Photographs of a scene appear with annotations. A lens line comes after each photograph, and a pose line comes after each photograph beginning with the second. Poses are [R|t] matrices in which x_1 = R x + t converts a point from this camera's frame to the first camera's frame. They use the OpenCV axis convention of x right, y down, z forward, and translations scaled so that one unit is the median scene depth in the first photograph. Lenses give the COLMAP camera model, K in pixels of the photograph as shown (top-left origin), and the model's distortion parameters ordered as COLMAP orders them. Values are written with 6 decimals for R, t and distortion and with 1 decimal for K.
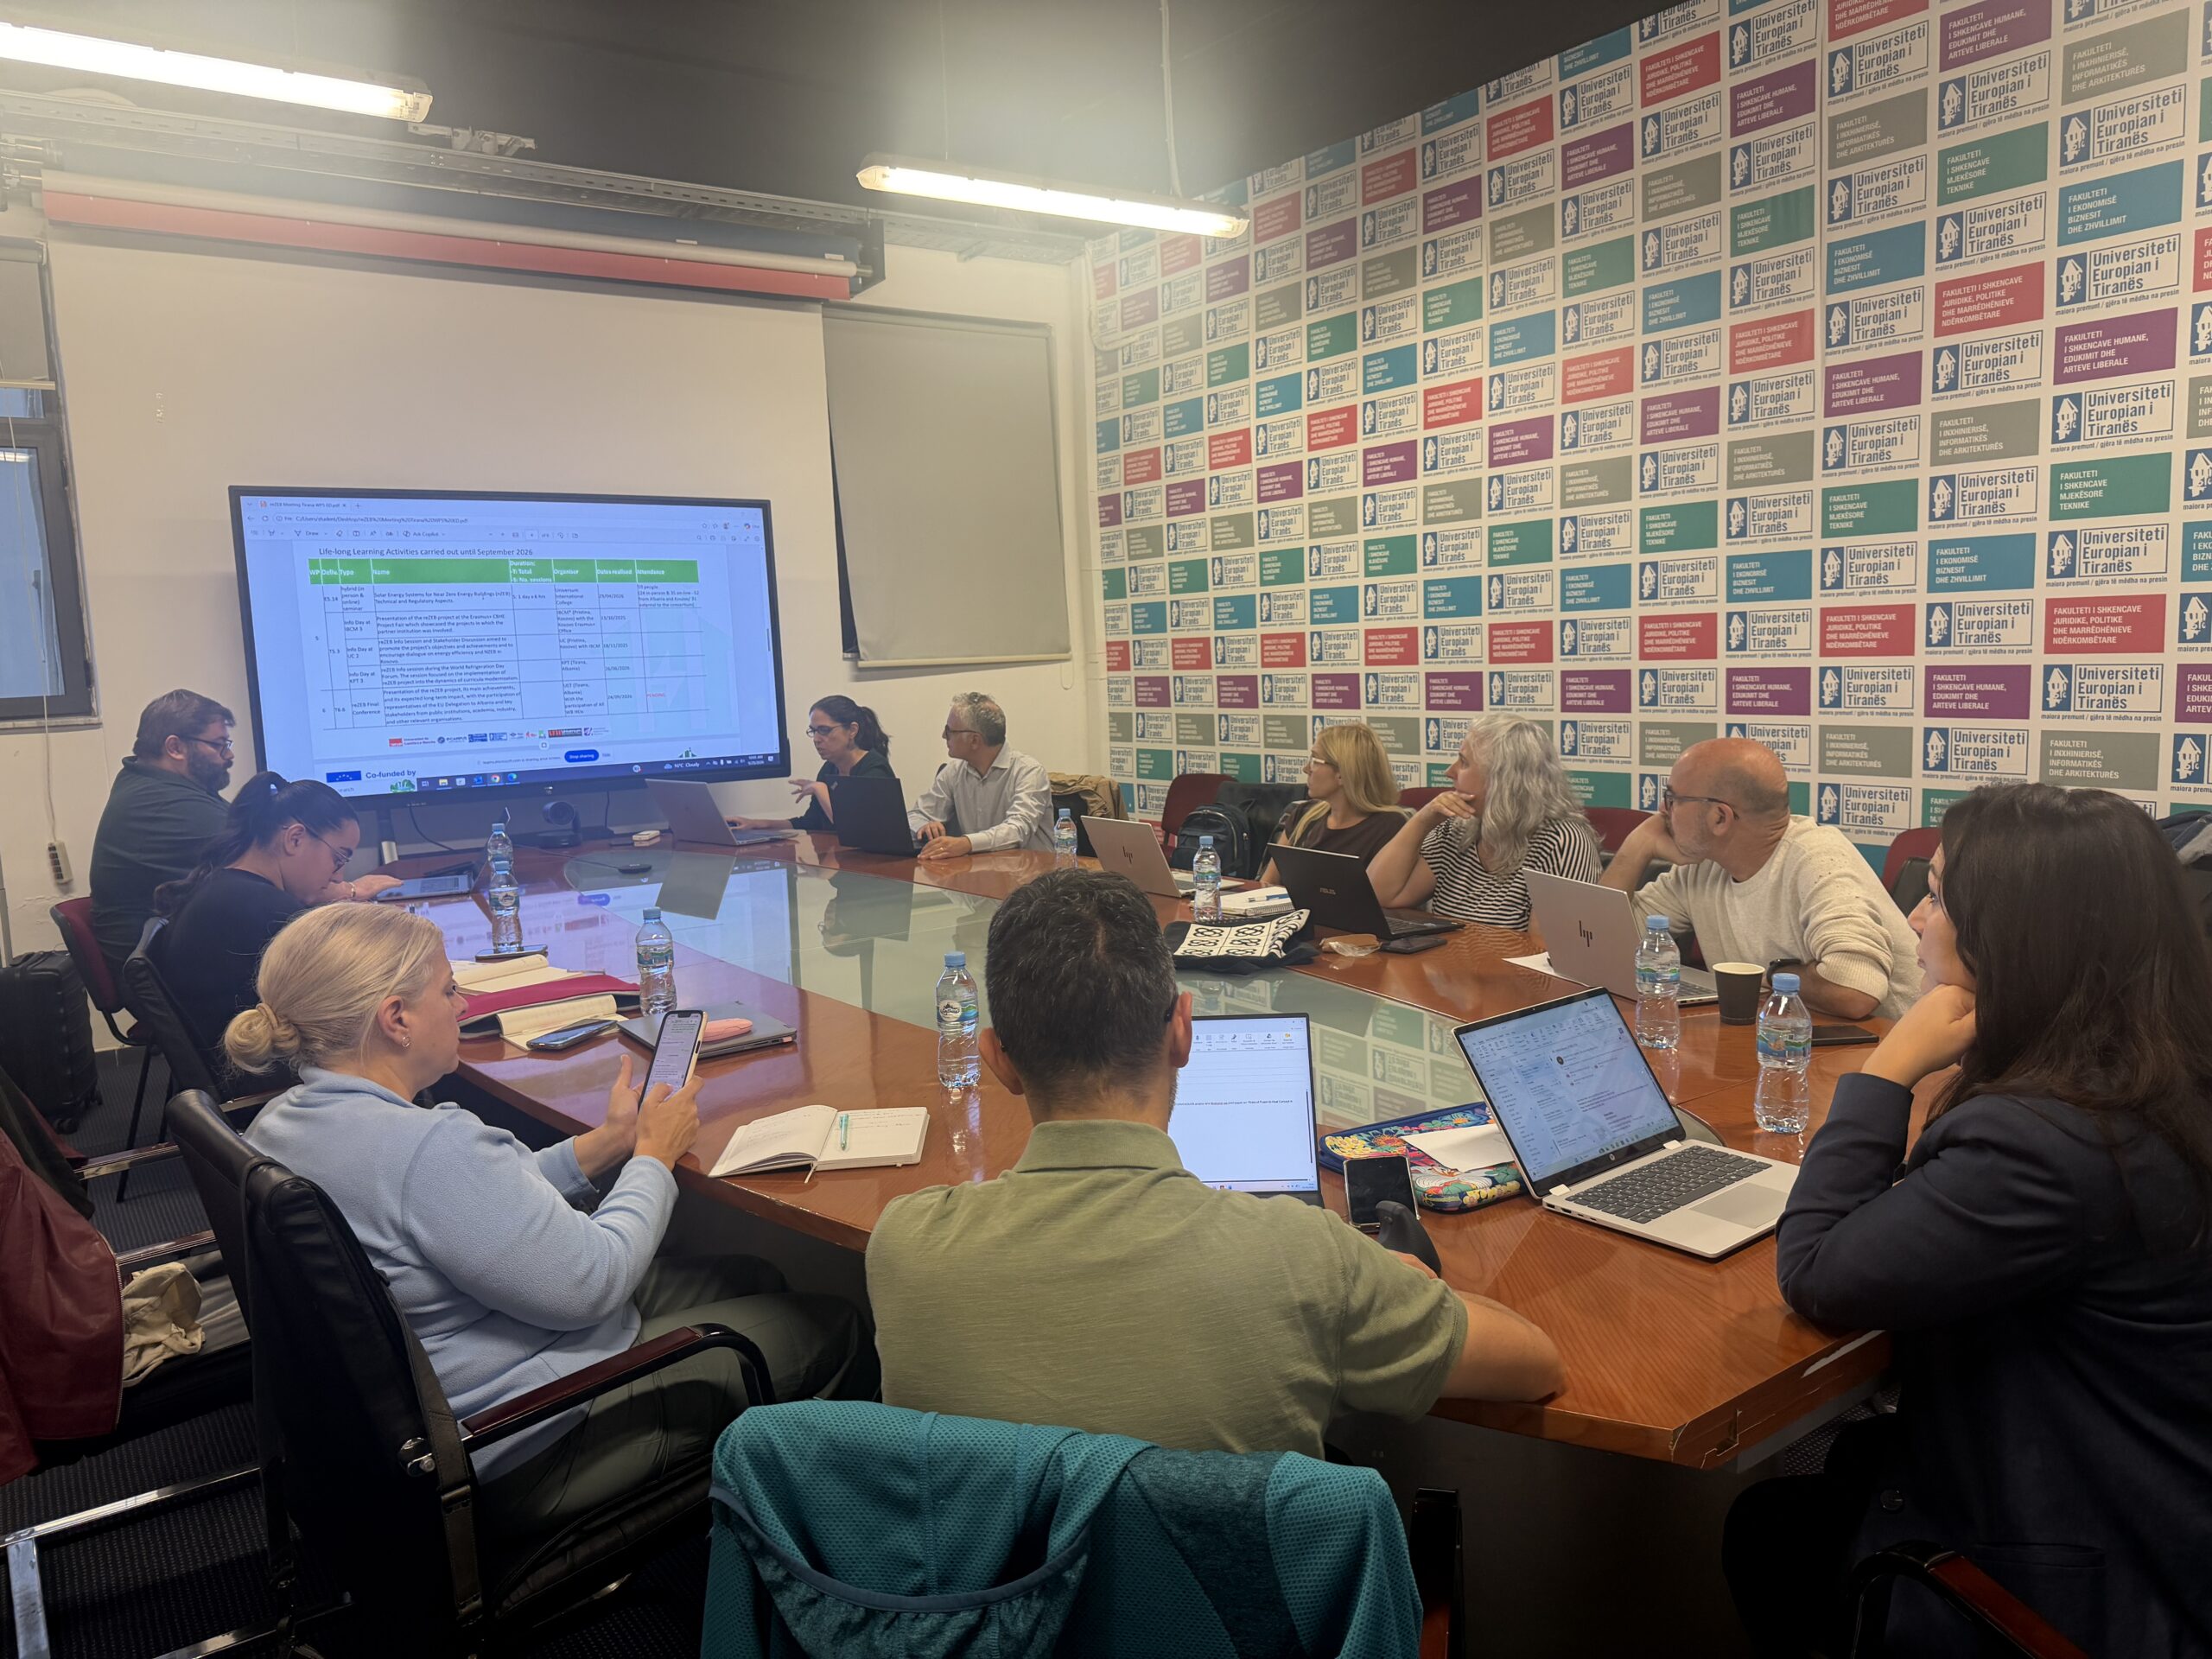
lens RADIAL K [[1573.2, 0, 1056.9], [0, 1573.2, 950.3], [0, 0, 1]] dist [0.038570, -0.040157]
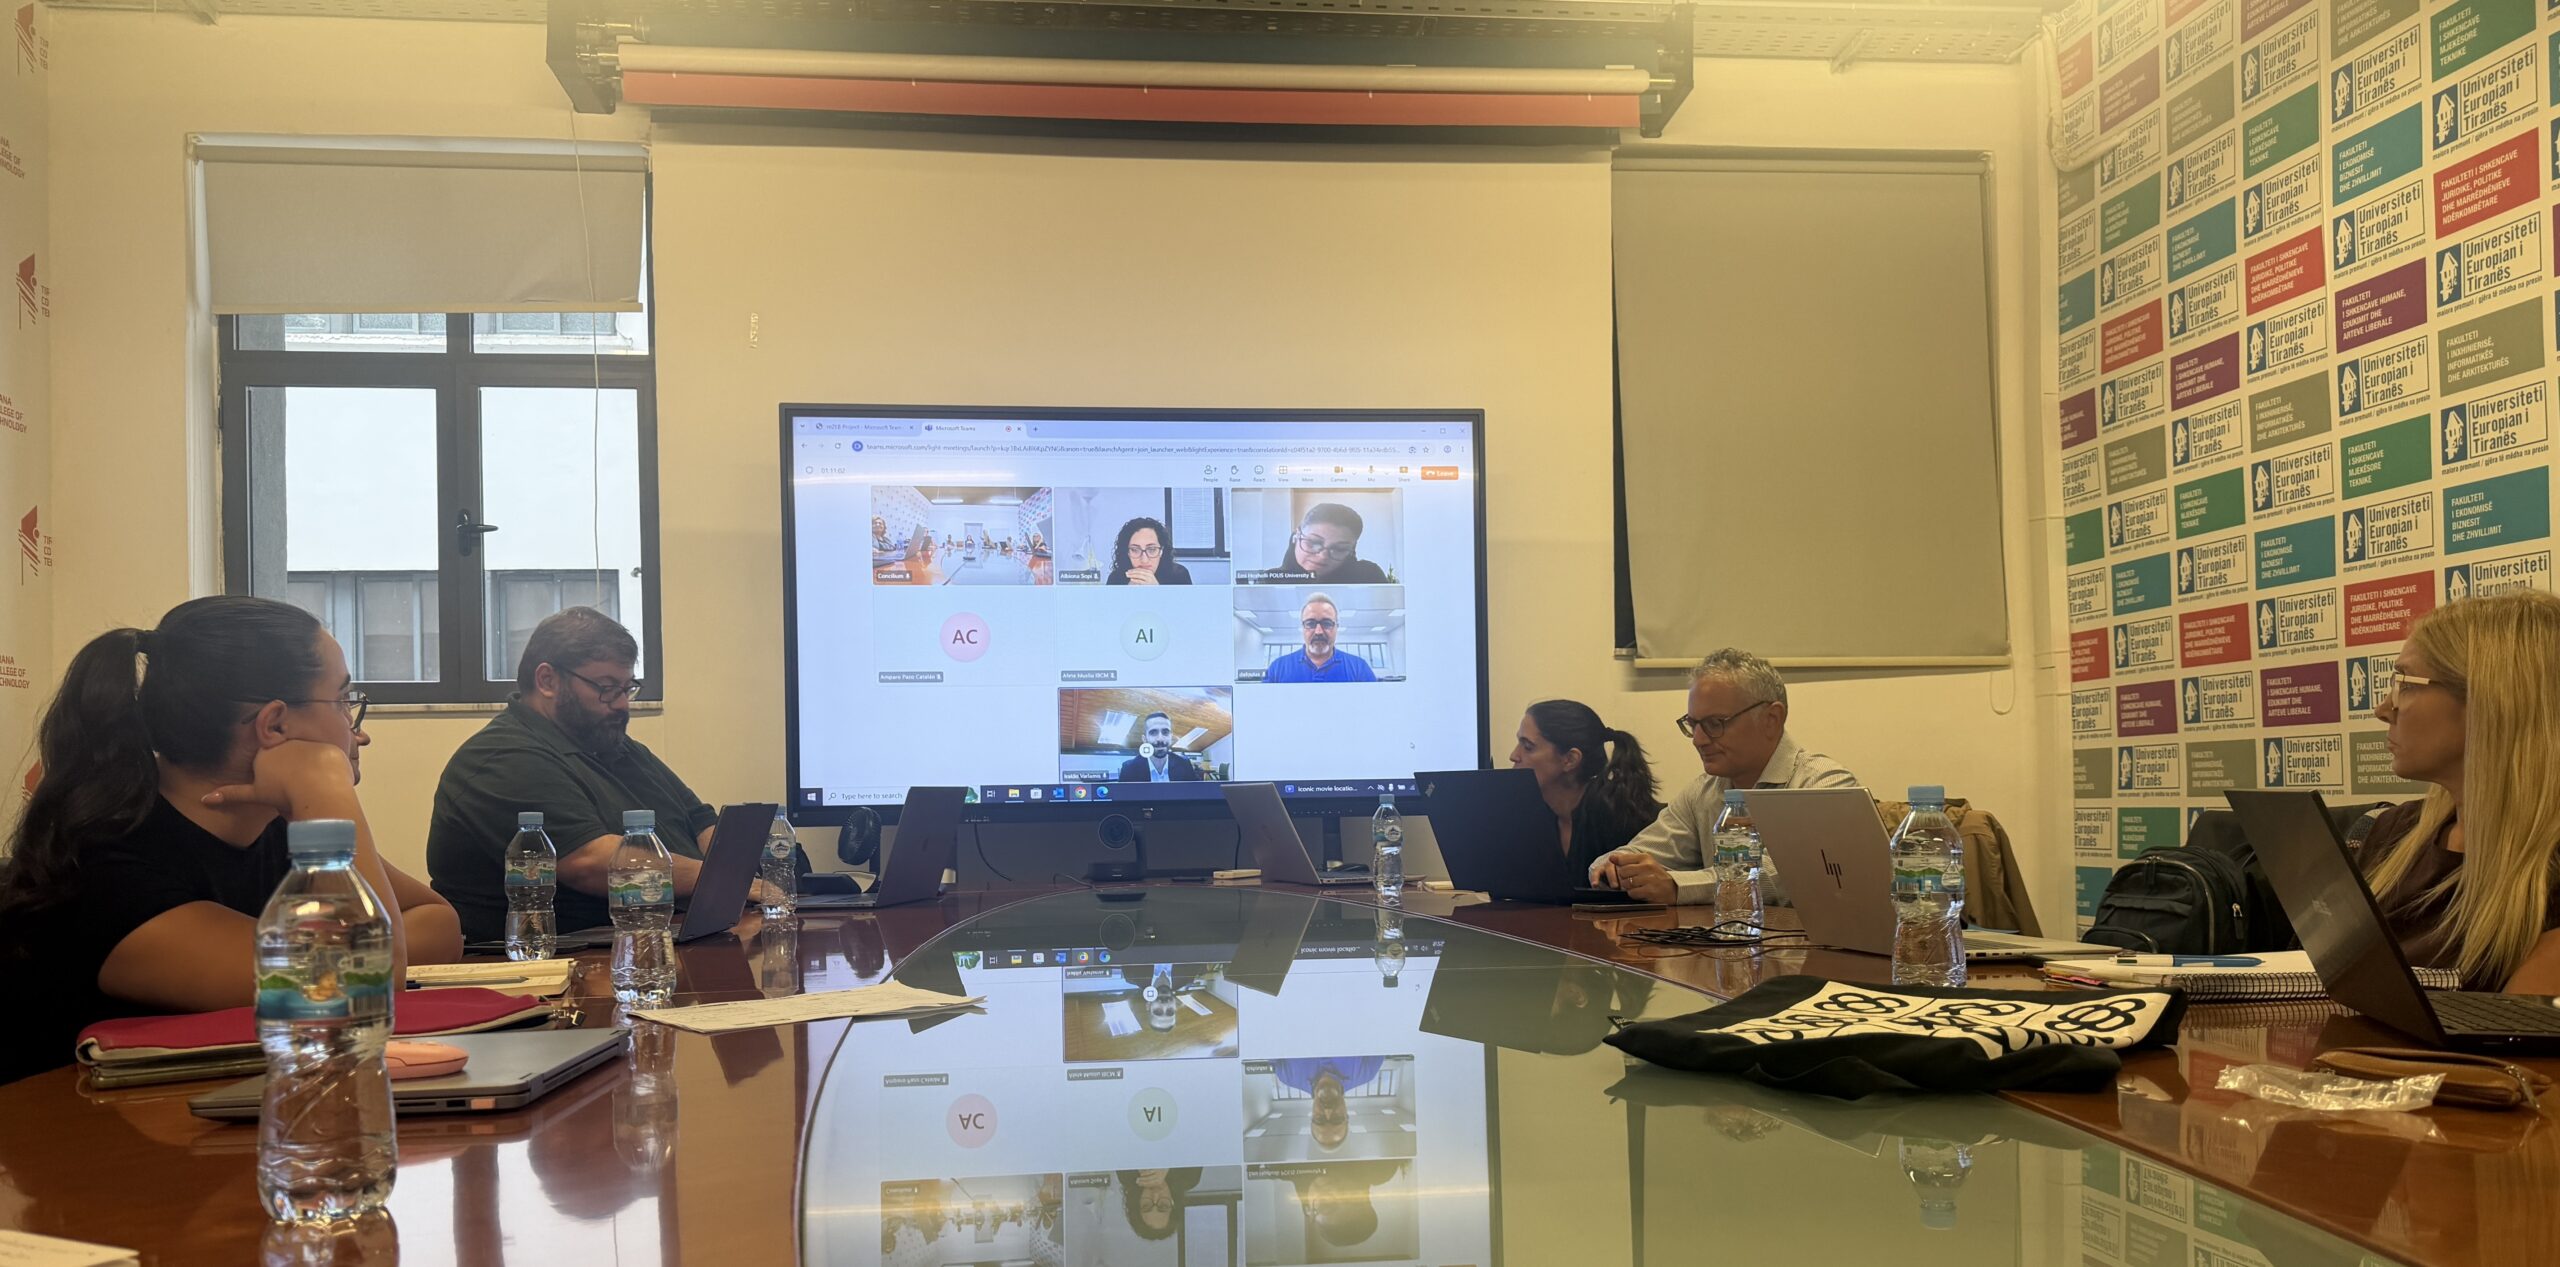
lens RADIAL K [[1820.4, 0, 1249.4], [0, 1820.4, 769.9], [0, 0, 1]] dist [0.046867, -0.058155]
pose [[0.884386, 0.023041, -0.466187, 0.088495], [-0.116157, 0.978223, -0.172008, 0.012525], [0.452072, 0.206272, 0.867803, 0.285372]]
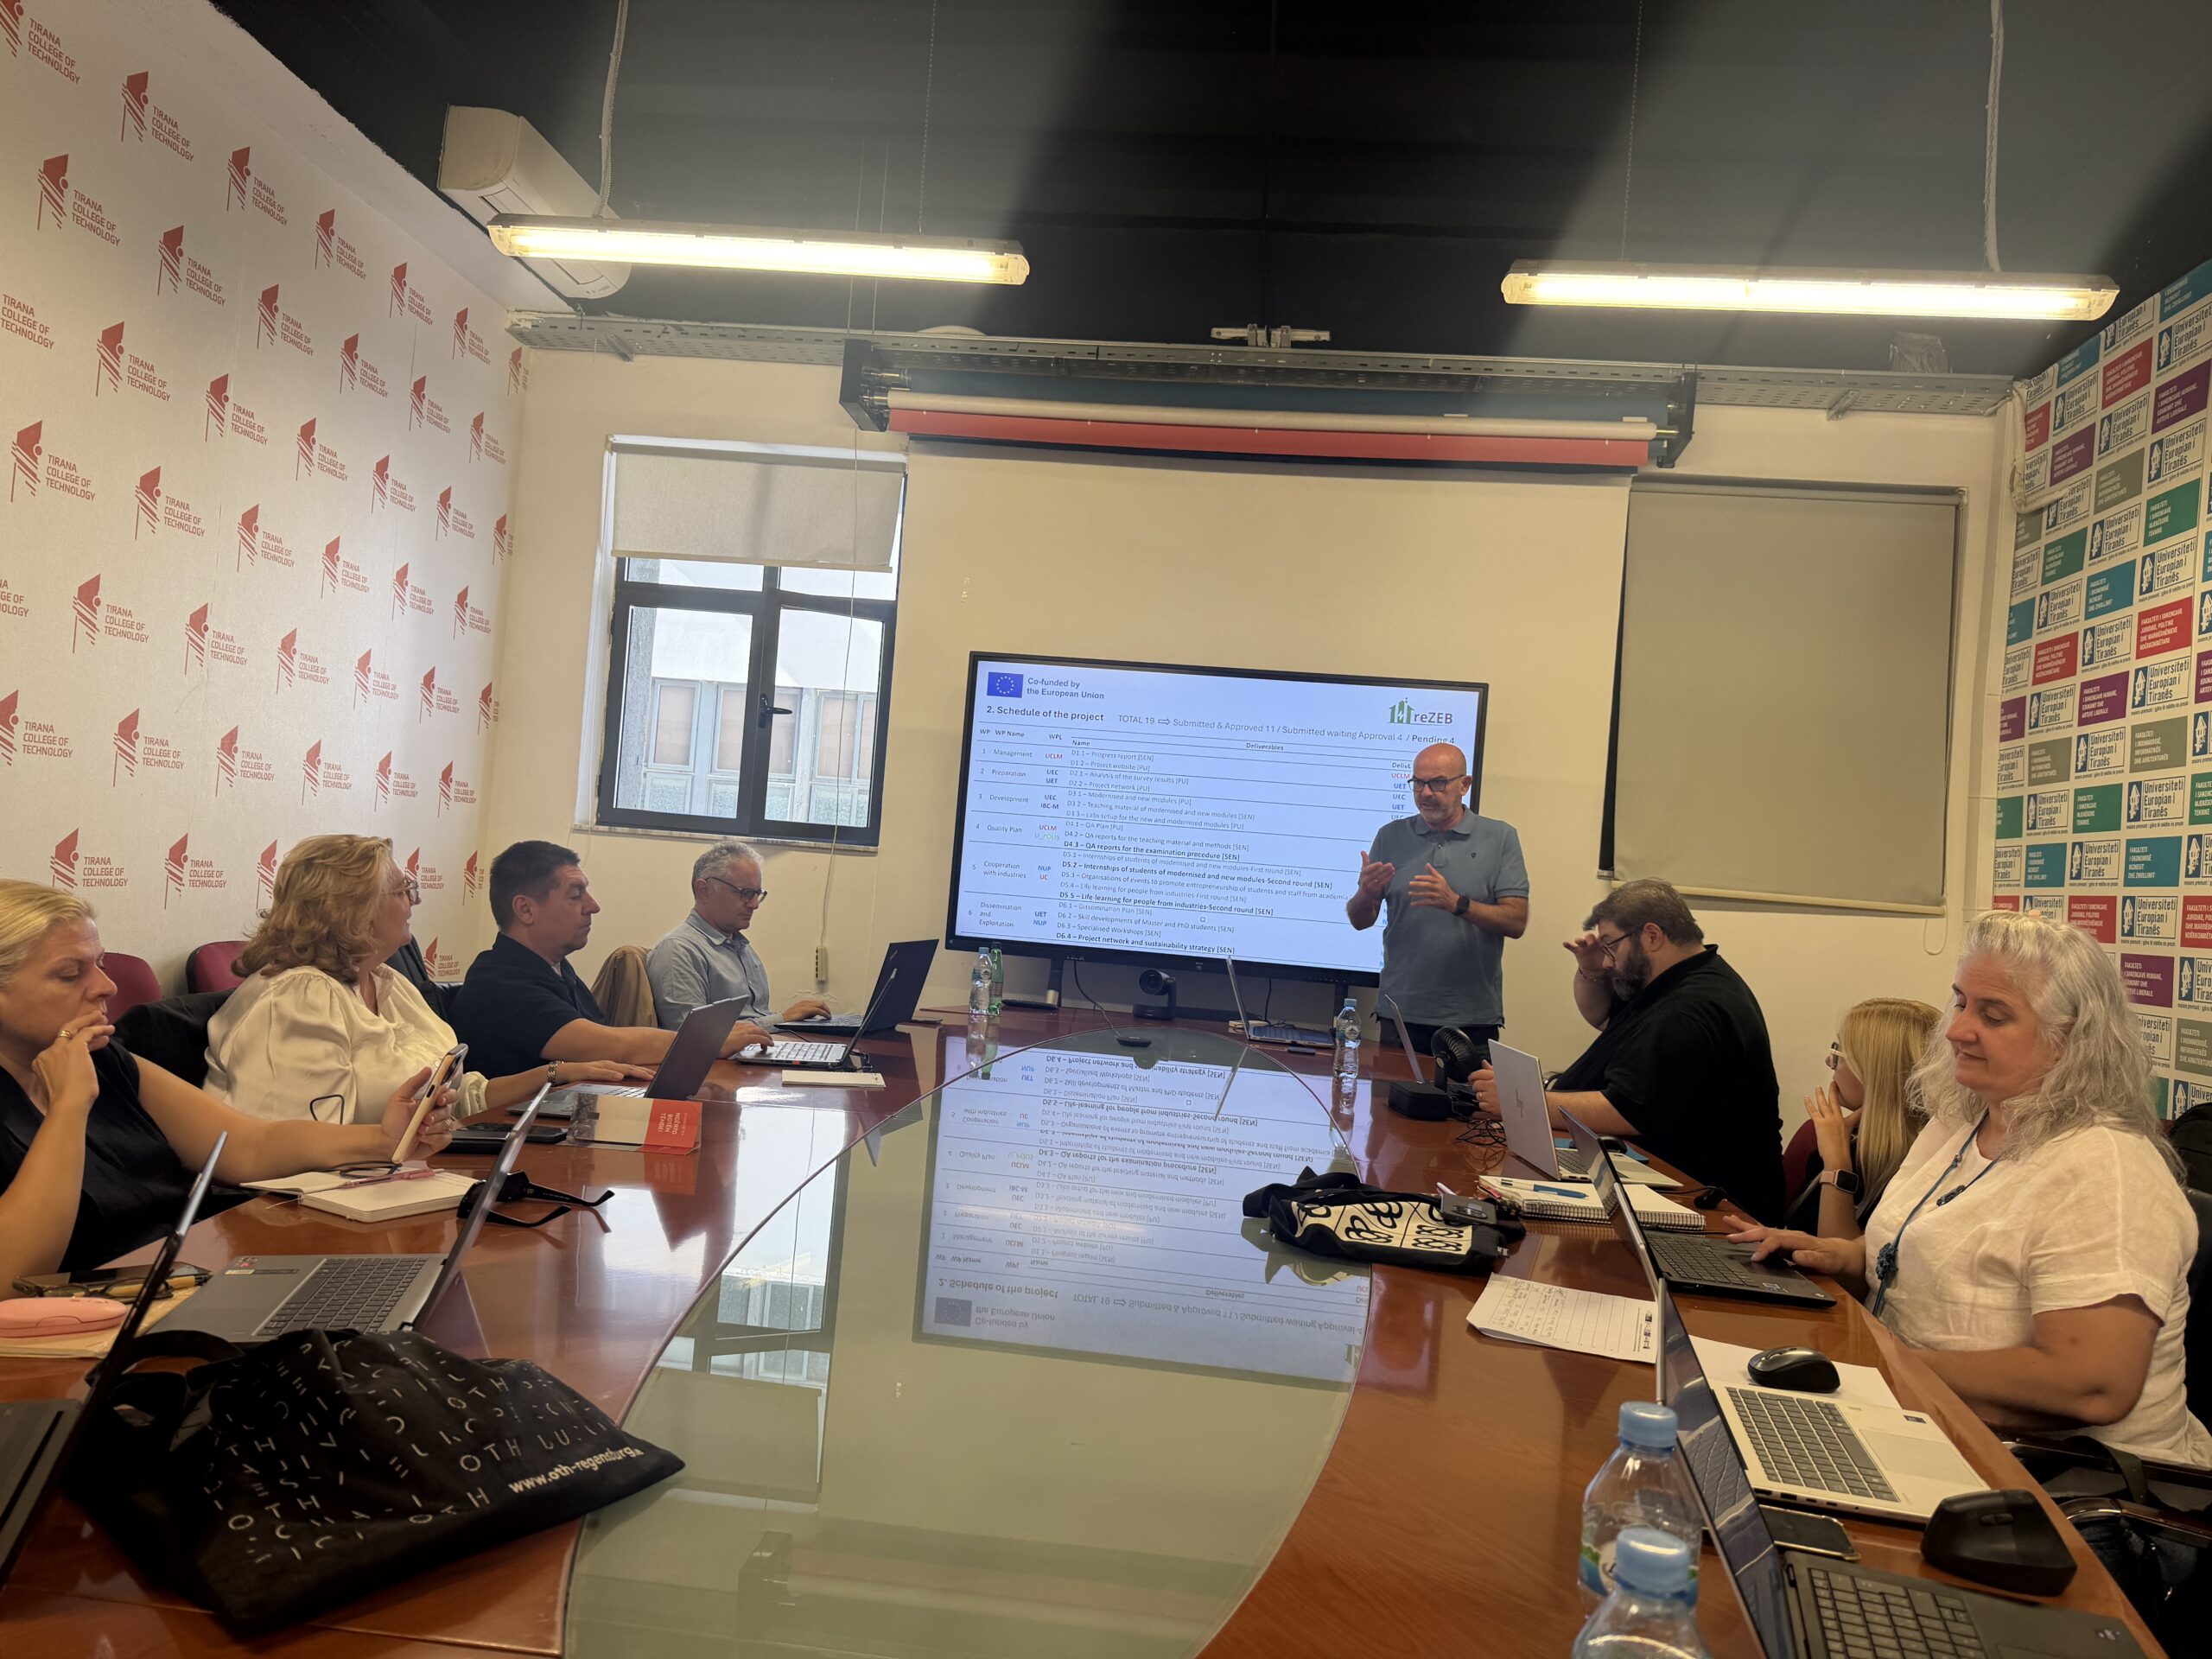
lens RADIAL K [[1573.2, 0, 1094.3], [0, 1573.2, 836.0], [0, 0, 1]] dist [0.038570, -0.040157]
pose [[0.757451, 0.092879, -0.646252, 0.201355], [-0.240518, 0.959912, -0.143944, -0.020590], [0.606976, 0.264466, 0.749425, 0.218890]]
